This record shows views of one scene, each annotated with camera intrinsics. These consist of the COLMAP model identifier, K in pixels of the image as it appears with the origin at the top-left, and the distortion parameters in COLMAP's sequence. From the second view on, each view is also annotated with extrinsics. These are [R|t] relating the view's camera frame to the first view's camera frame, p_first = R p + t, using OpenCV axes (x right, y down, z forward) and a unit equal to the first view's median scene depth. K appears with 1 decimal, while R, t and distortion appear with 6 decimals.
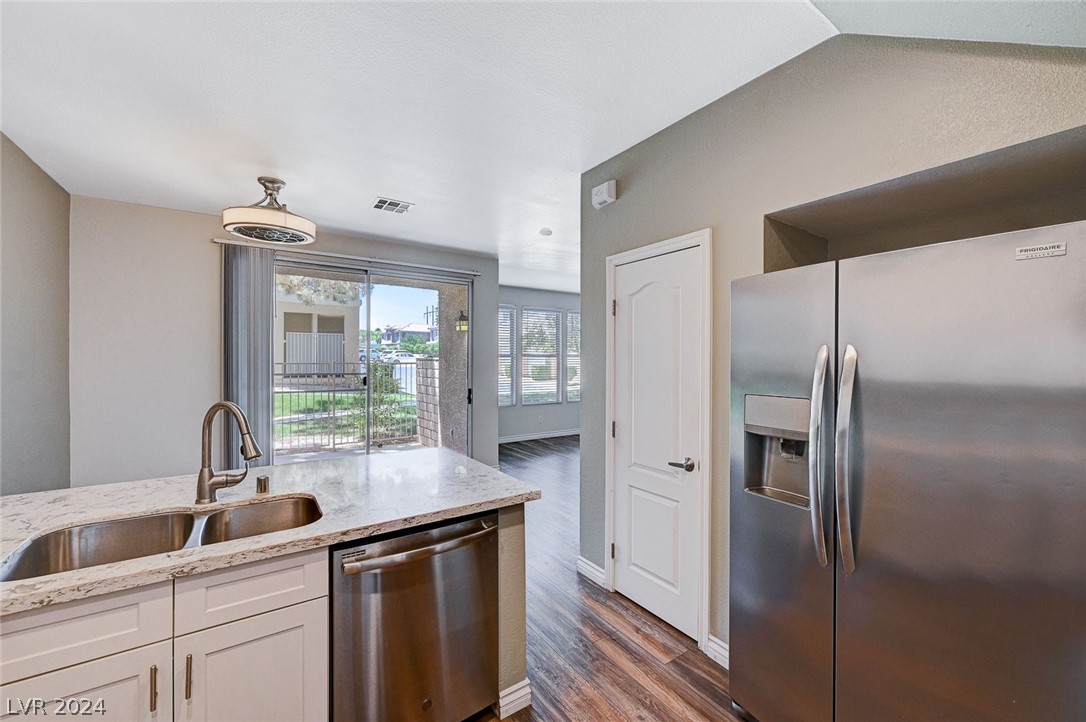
lens RADIAL K [[433.3, 0, 547.4], [0, 433.3, 359.3], [0, 0, 1]] dist [-0.003034, 0.000462]
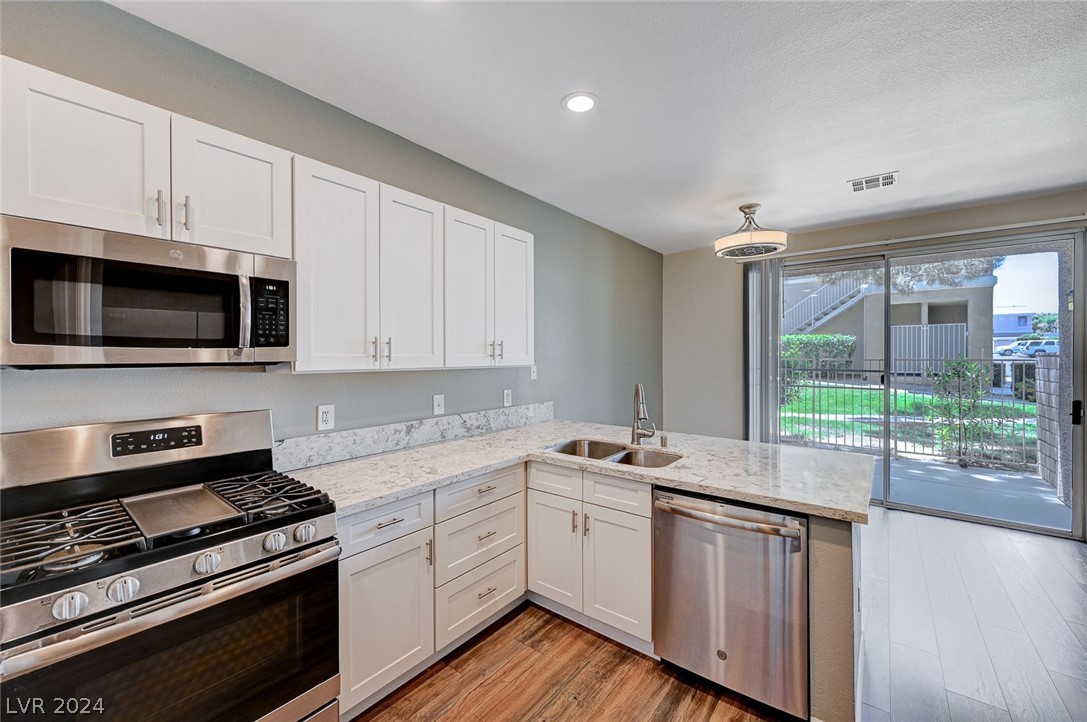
lens RADIAL K [[433.7, 0, 542.8], [0, 433.7, 353.1], [0, 0, 1]] dist [-0.003034, 0.000462]
pose [[0.287990, -0.009066, -0.957590, 0.389997], [0.002636, 0.999959, -0.008674, 0.003544], [0.957630, -0.000026, 0.288002, 0.121158]]
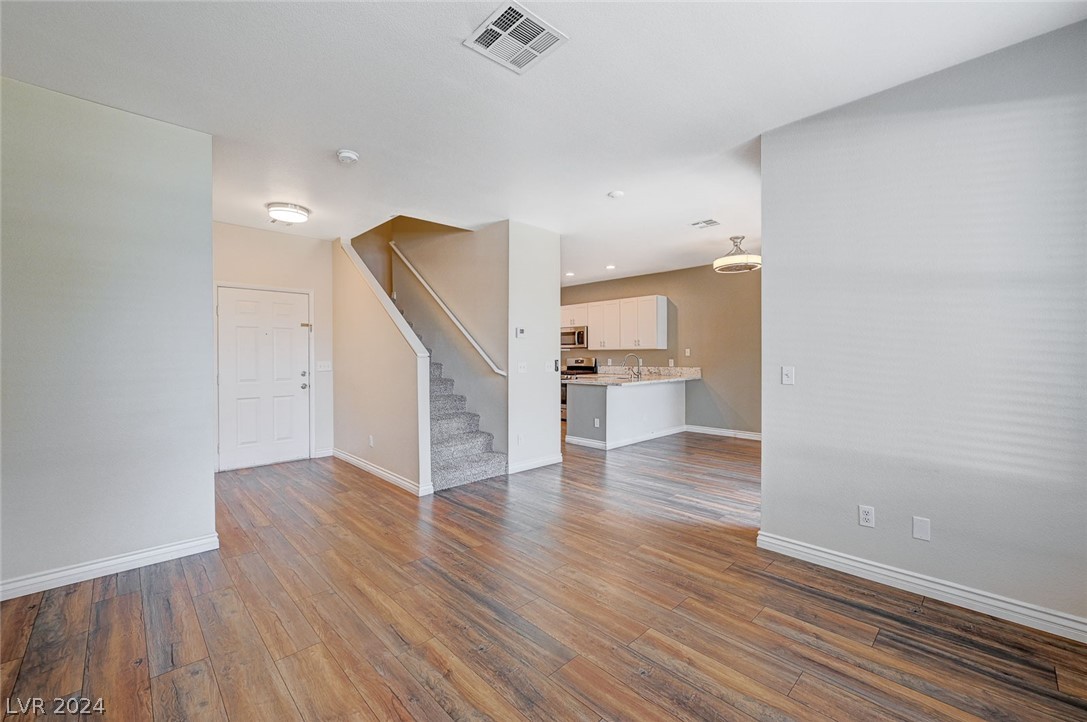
lens RADIAL K [[433.7, 0, 537.7], [0, 433.7, 357.8], [0, 0, 1]] dist [-0.003034, 0.000462]
pose [[-0.990052, 0.001131, -0.140699, 0.440322], [0.000320, 0.999983, 0.005786, 0.066932], [0.140703, 0.005684, -0.990036, 2.943630]]
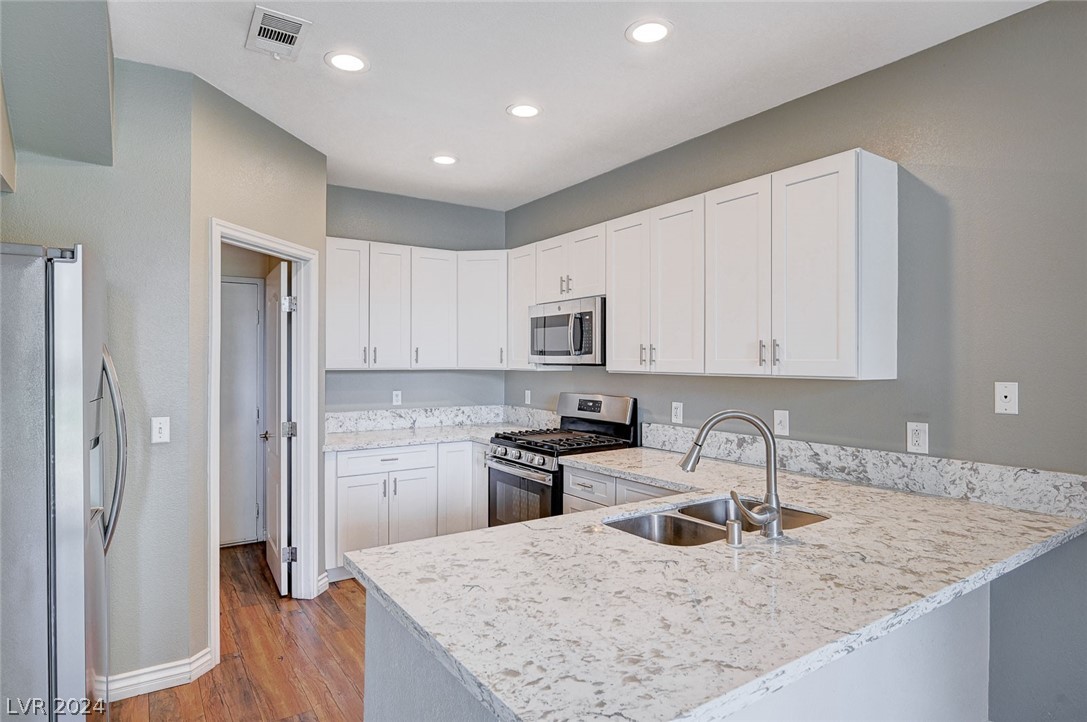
lens RADIAL K [[601.7, 0, 543.6], [0, 601.7, 361.0], [0, 0, 1]] dist [-0.014923, 0.006131]
pose [[-0.999944, -0.006002, 0.008755, -0.218284], [-0.005970, 0.999975, 0.003687, 0.000004], [-0.008777, 0.003635, -0.999955, 1.271371]]
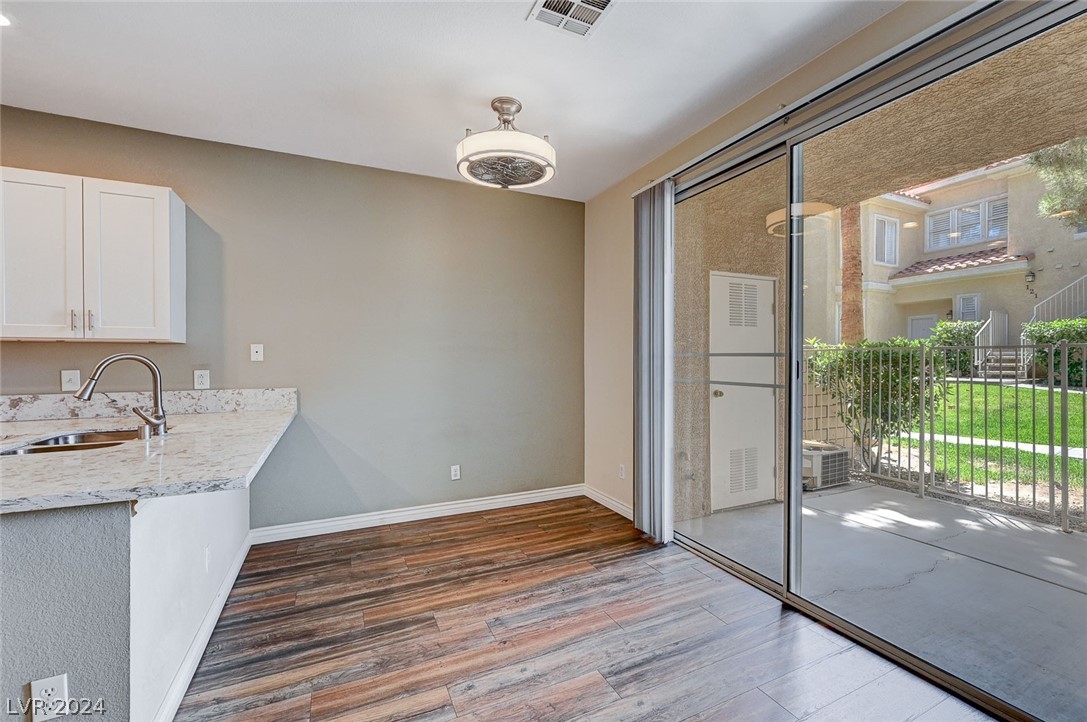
lens RADIAL K [[475.0, 0, 576.8], [0, 475.0, 363.0], [0, 0, 1]] dist [-0.001016, -0.001219]
pose [[-0.133571, 0.003243, -0.991034, 0.239770], [-0.000905, 0.999994, 0.003394, 0.070280], [0.991039, 0.001350, -0.133567, 1.416534]]
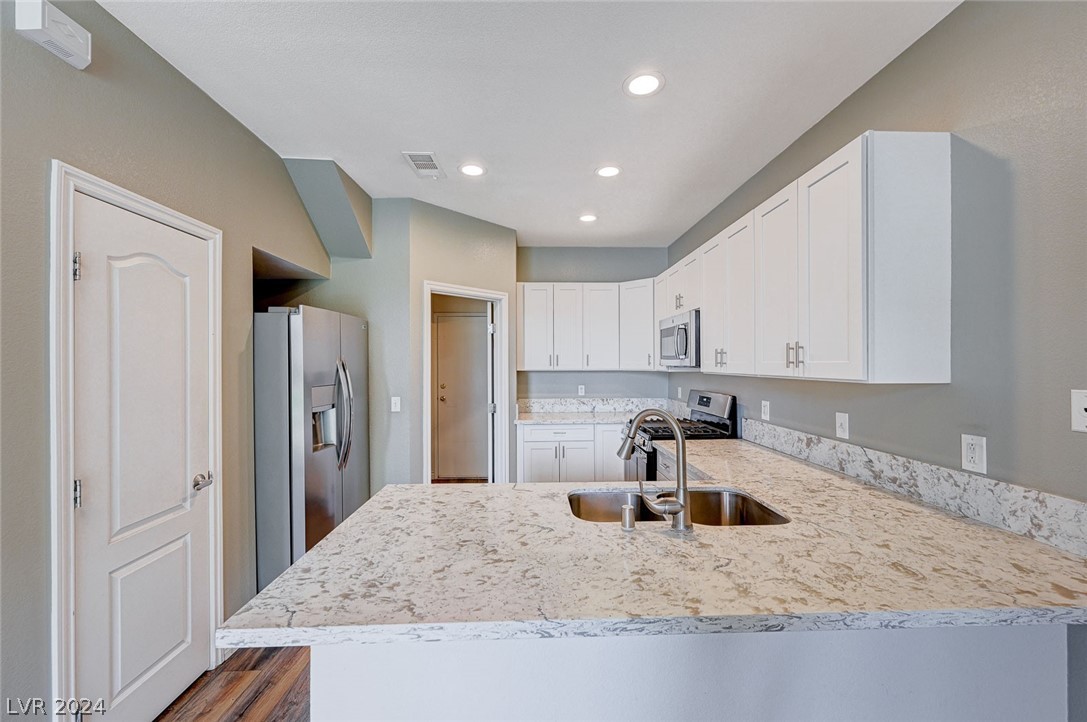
lens RADIAL K [[433.7, 0, 544.6], [0, 433.7, 364.1], [0, 0, 1]] dist [-0.003034, 0.000462]
pose [[-0.841687, -0.001301, 0.539964, -0.610674], [0.001369, 0.999989, 0.004544, -0.000832], [-0.539963, 0.004563, -0.841676, 1.119694]]
